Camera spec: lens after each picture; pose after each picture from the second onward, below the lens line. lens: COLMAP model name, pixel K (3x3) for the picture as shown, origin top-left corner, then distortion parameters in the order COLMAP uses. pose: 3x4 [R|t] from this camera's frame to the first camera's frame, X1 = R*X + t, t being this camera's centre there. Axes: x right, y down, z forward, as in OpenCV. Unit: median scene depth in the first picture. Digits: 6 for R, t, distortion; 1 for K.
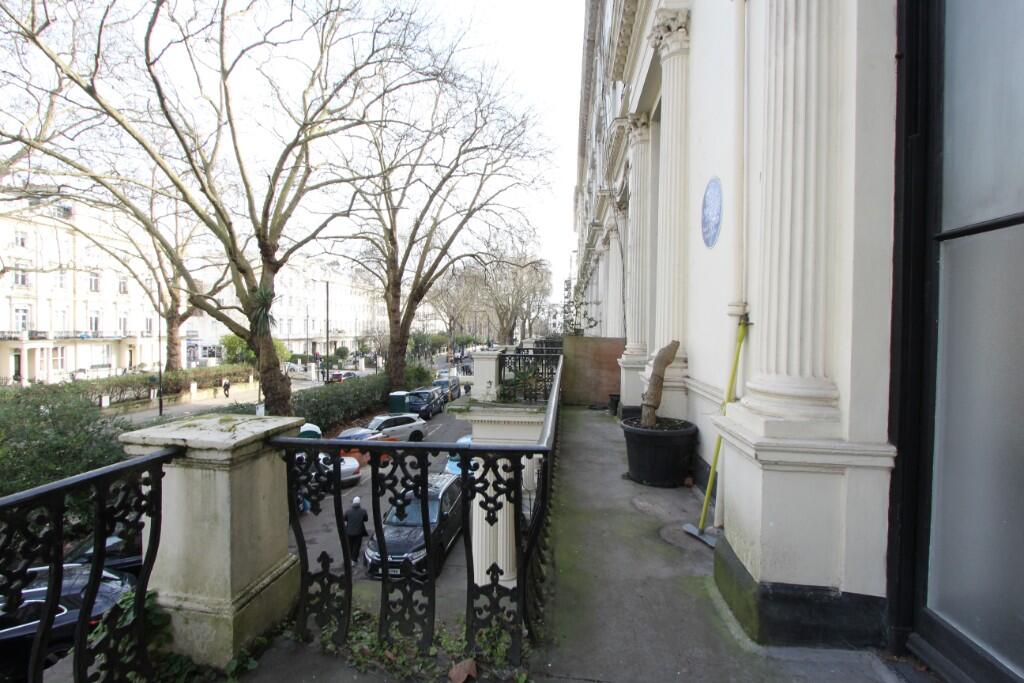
lens RADIAL K [[470.6, 0, 507.6], [0, 470.6, 338.9], [0, 0, 1]] dist [-0.014689, 0.004892]
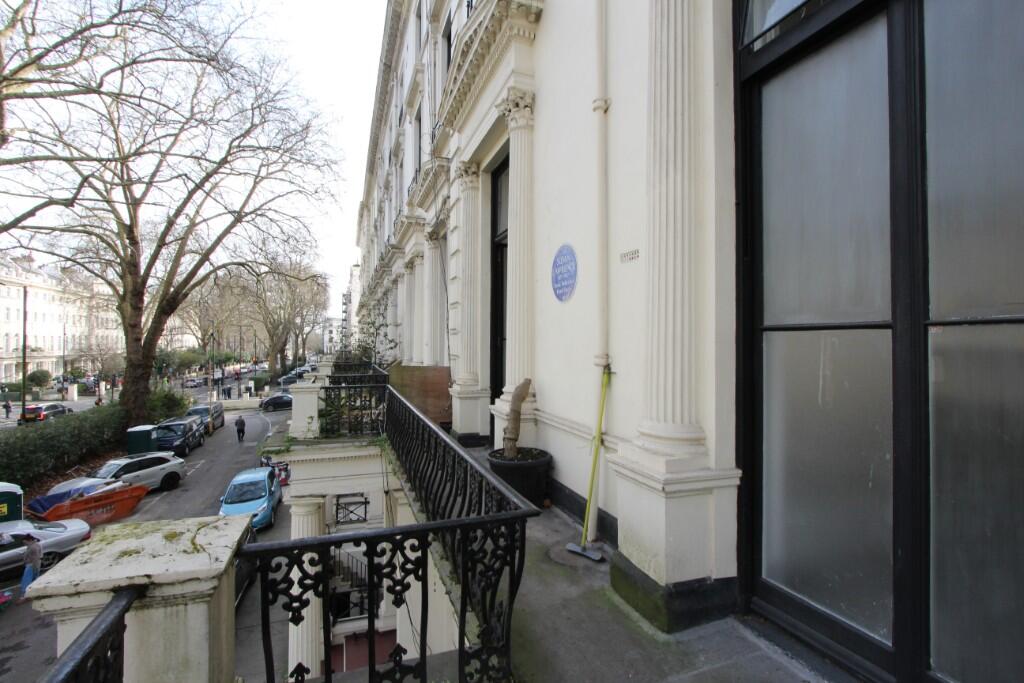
lens RADIAL K [[470.6, 0, 496.4], [0, 470.6, 337.6], [0, 0, 1]] dist [-0.014689, 0.004892]
pose [[0.896110, 0.000154, 0.443833, -0.149078], [0.012217, 0.999612, -0.025013, -0.046301], [-0.443664, 0.027836, 0.895761, 0.006296]]
